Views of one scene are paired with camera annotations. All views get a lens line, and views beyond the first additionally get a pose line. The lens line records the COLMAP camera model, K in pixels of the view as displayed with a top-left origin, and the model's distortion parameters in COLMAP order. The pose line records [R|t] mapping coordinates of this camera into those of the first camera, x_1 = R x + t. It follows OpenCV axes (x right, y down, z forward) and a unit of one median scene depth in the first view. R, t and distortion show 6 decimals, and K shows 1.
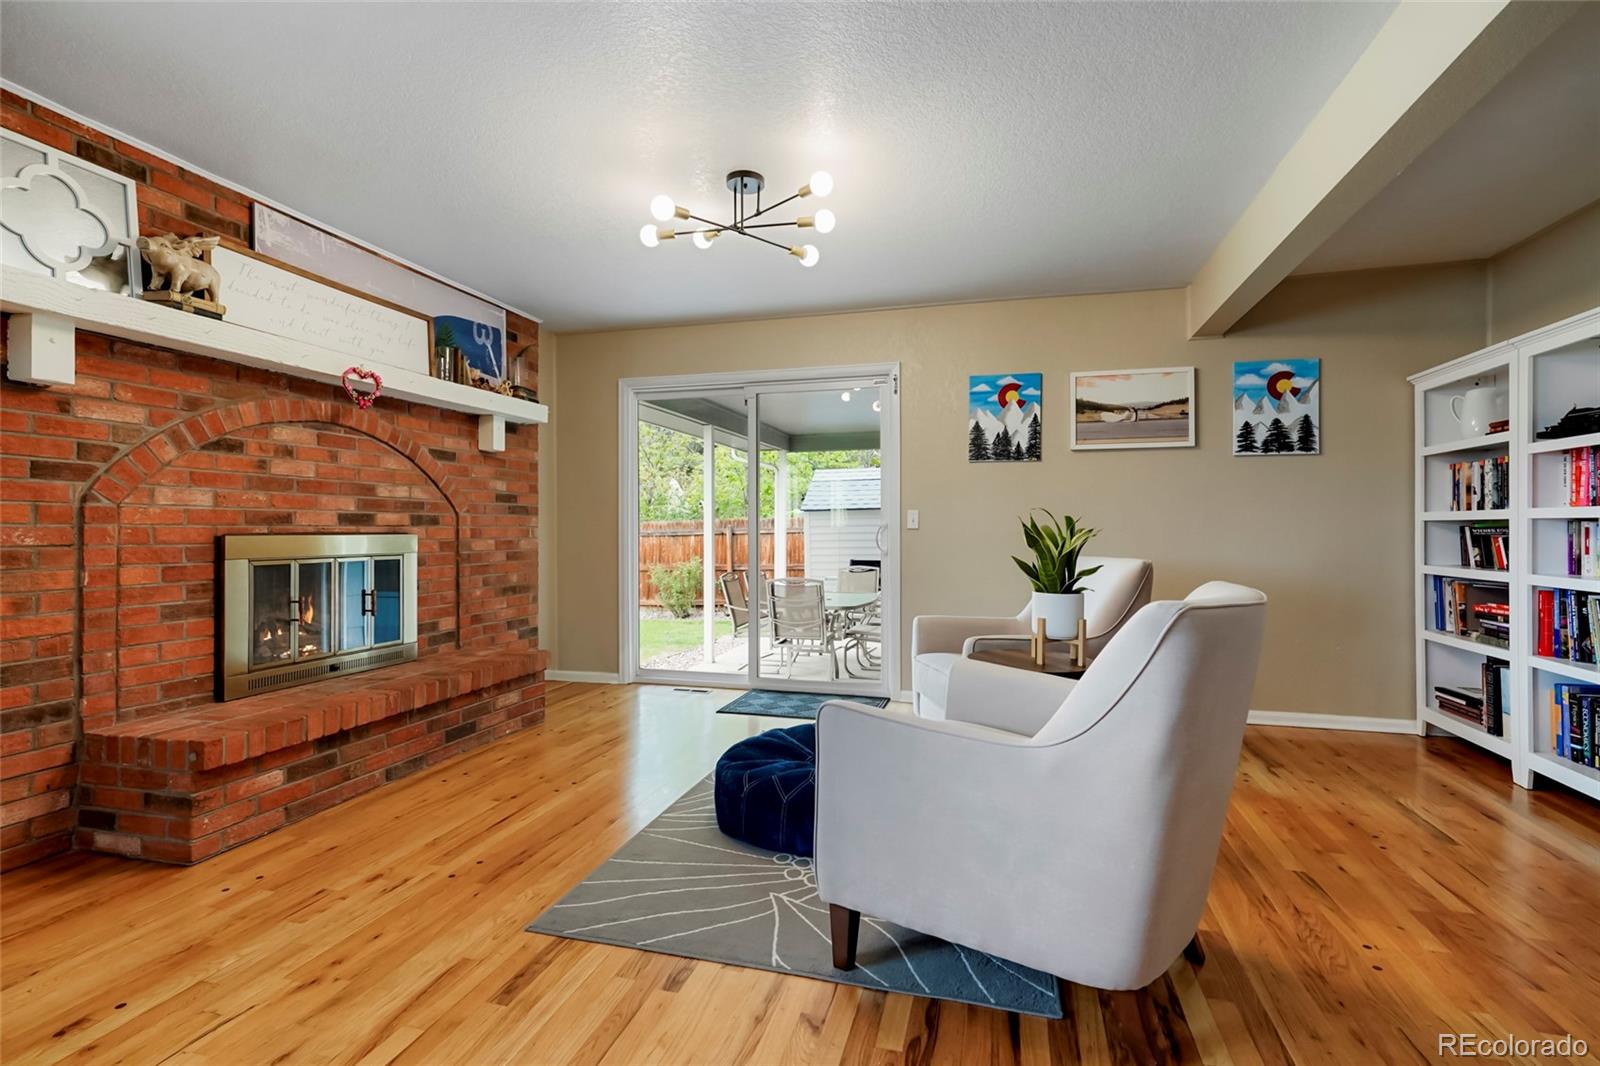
lens RADIAL K [[733.6, 0, 803.0], [0, 733.6, 529.0], [0, 0, 1]] dist [-0.001314, -0.000200]
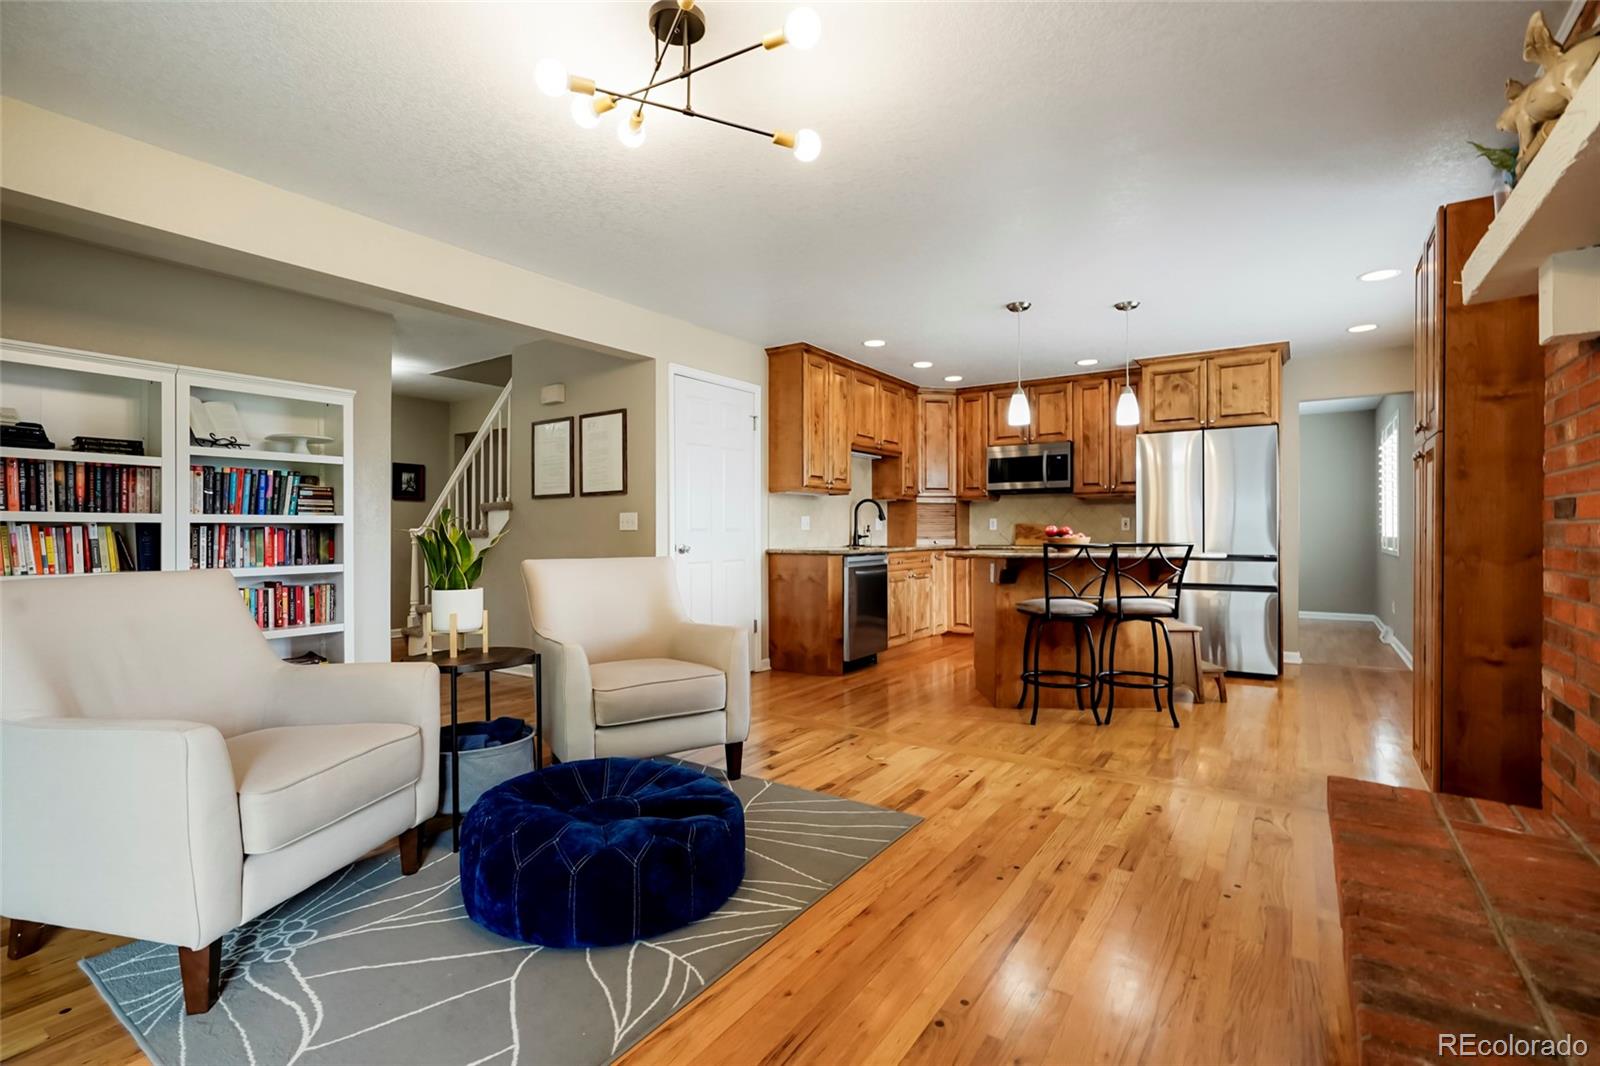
lens RADIAL K [[733.6, 0, 804.0], [0, 733.6, 531.7], [0, 0, 1]] dist [-0.001314, -0.000200]
pose [[-0.947709, -0.000936, 0.319134, -0.365281], [0.000283, 0.999993, 0.003774, 0.000818], [-0.319135, 0.003667, -0.947702, 1.439743]]
